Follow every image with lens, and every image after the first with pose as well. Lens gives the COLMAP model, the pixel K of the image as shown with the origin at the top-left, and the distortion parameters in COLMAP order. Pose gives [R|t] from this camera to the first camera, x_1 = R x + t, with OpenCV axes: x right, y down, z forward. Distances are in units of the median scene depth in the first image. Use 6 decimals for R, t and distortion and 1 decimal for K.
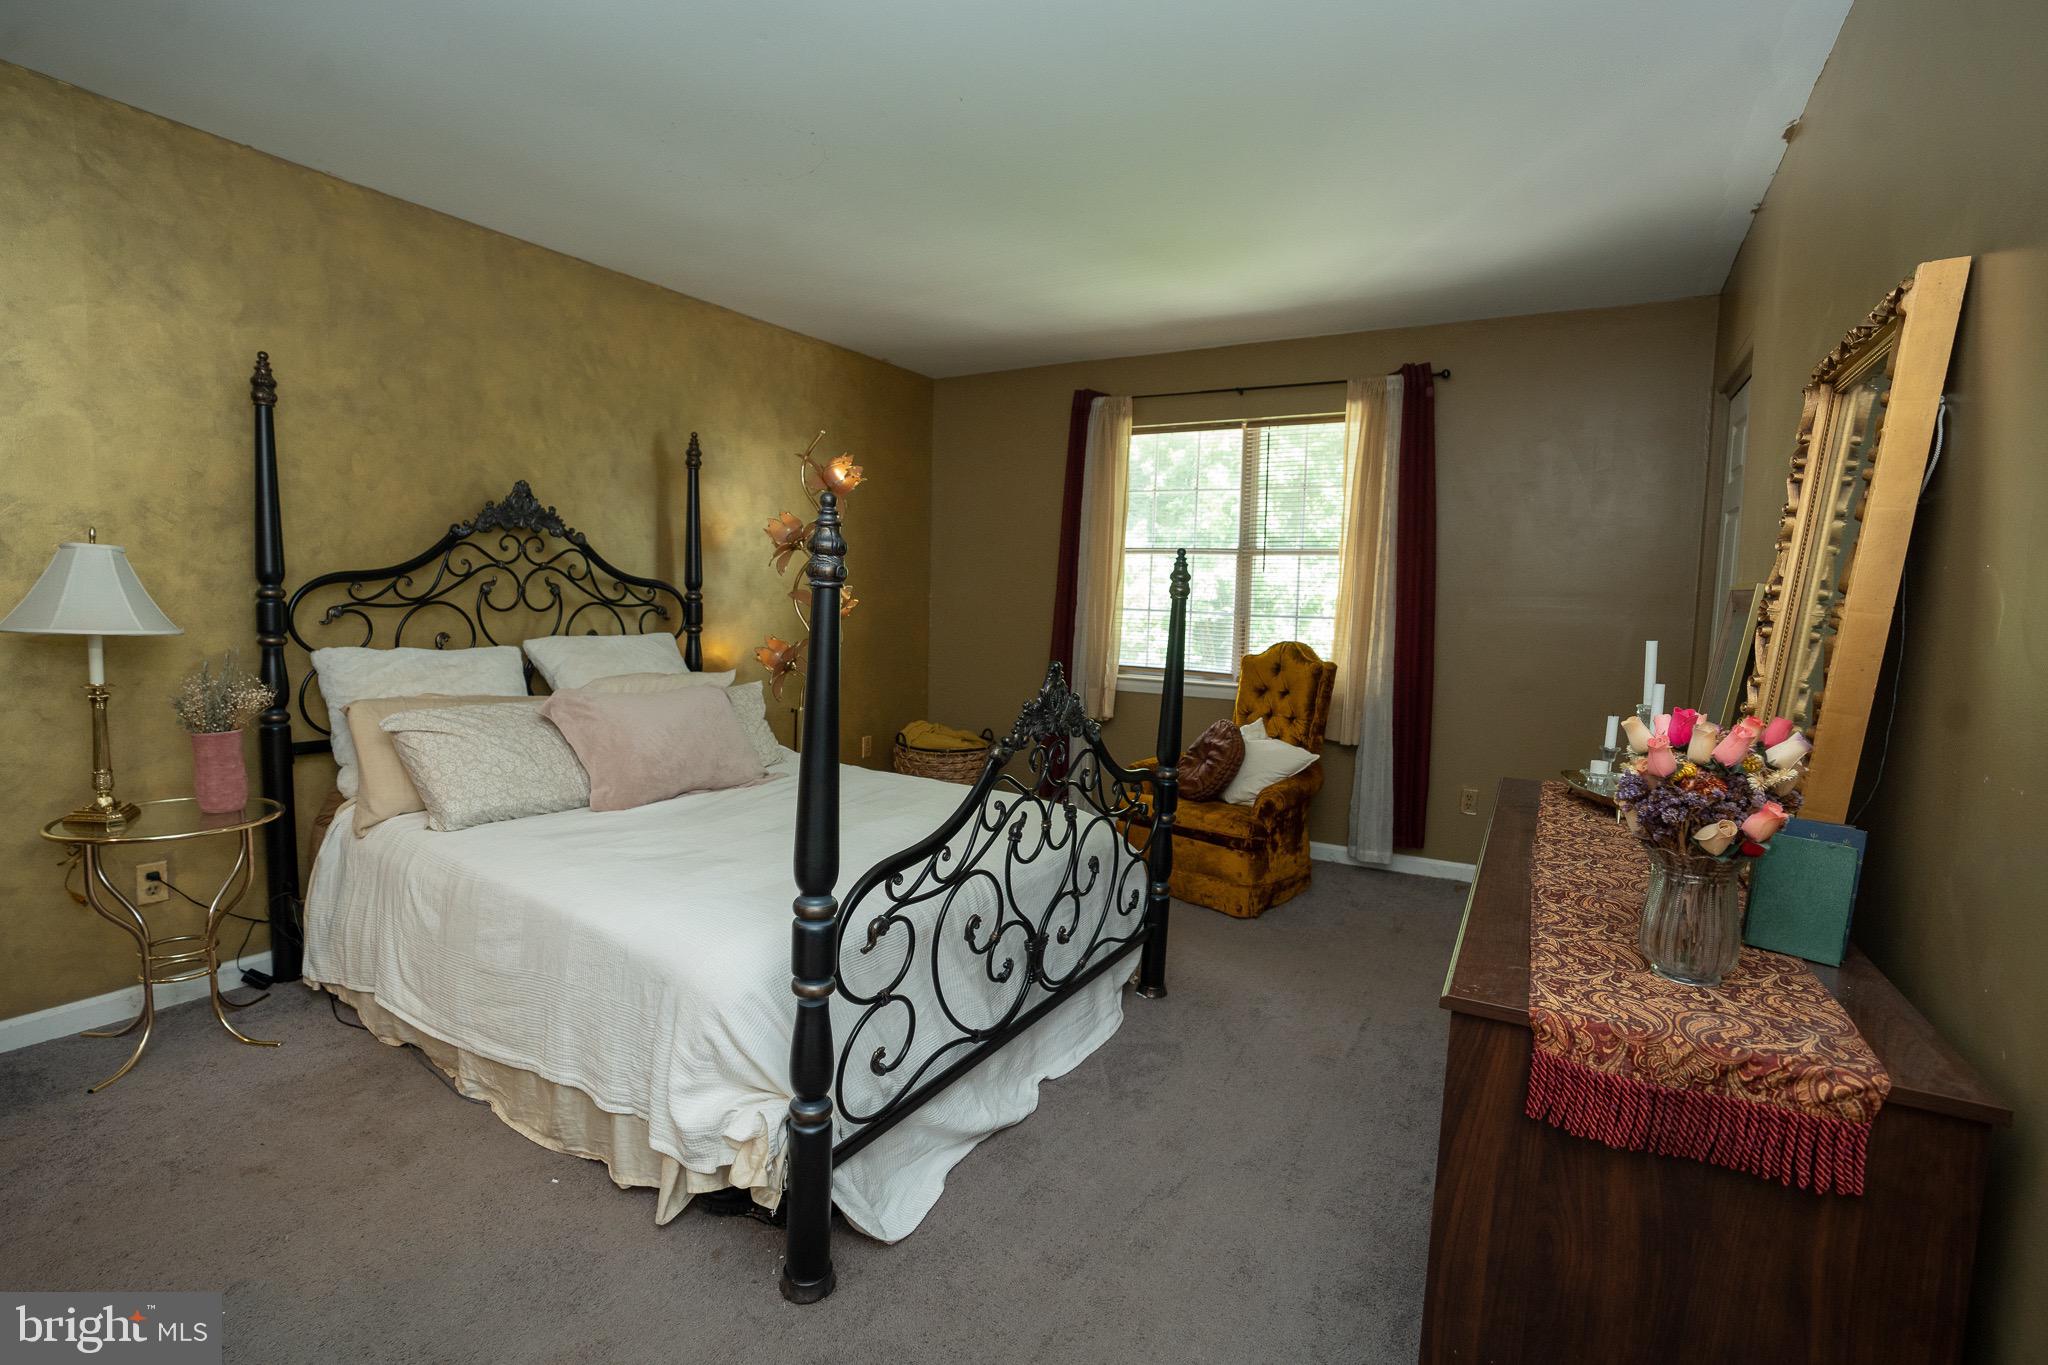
lens RADIAL K [[934.9, 0, 1030.8], [0, 934.9, 677.1], [0, 0, 1]] dist [-0.077870, 0.029065]
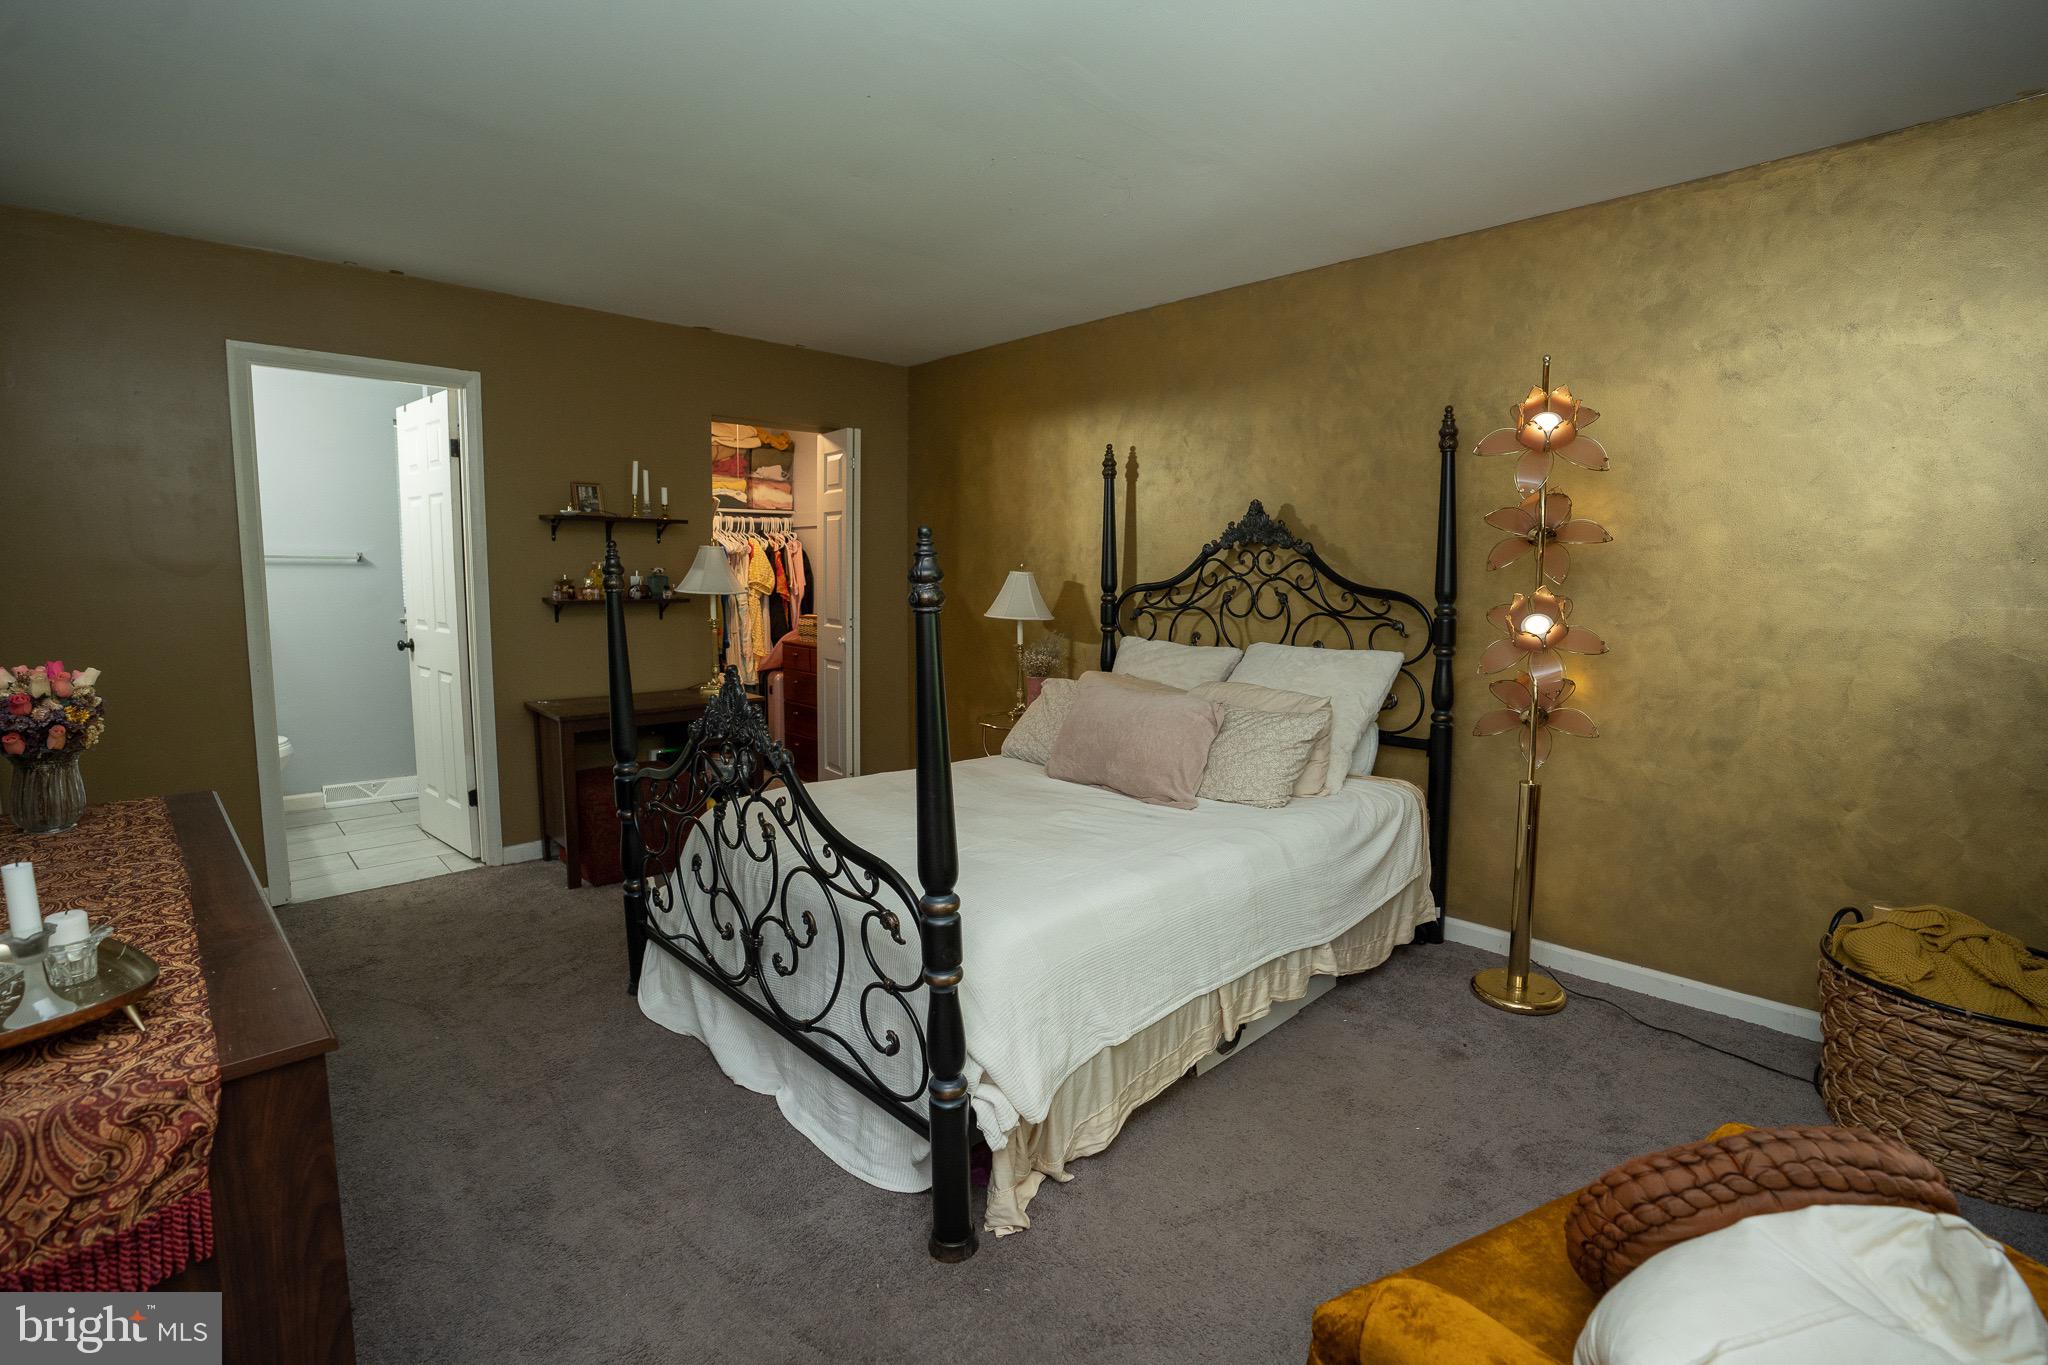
lens RADIAL K [[934.9, 0, 1030.8], [0, 934.9, 677.1], [0, 0, 1]] dist [-0.077870, 0.029065]
pose [[-0.260493, 0.108753, -0.959331, 0.561352], [-0.079705, 0.987822, 0.133625, -0.122512], [0.962180, 0.111272, -0.248653, 0.966269]]
